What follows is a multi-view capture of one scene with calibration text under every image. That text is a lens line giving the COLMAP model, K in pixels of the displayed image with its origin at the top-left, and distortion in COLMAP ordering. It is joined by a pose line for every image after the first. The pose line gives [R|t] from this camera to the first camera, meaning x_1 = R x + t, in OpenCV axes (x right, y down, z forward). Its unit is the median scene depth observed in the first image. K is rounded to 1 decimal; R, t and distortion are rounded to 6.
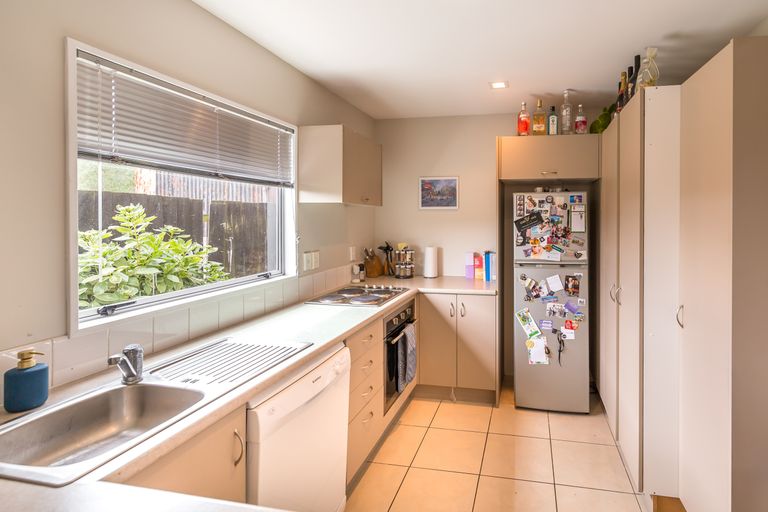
lens RADIAL K [[342.9, 0, 384.7], [0, 342.9, 219.2], [0, 0, 1]] dist [-0.007749, -0.000149]
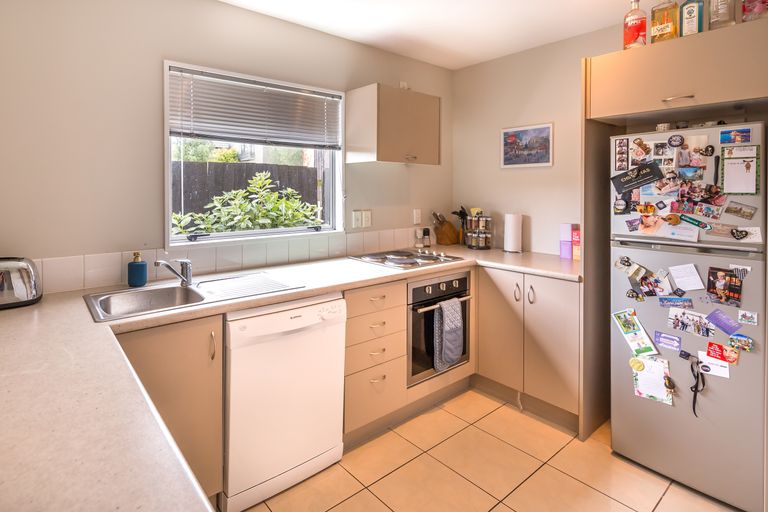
lens RADIAL K [[366.3, 0, 398.3], [0, 366.3, 200.9], [0, 0, 1]] dist [-0.003649, 0.000088]
pose [[0.788458, 0.010724, -0.614995, 0.492230], [-0.008087, 0.999942, 0.007068, 0.049889], [0.615035, -0.000599, 0.788499, 0.166820]]
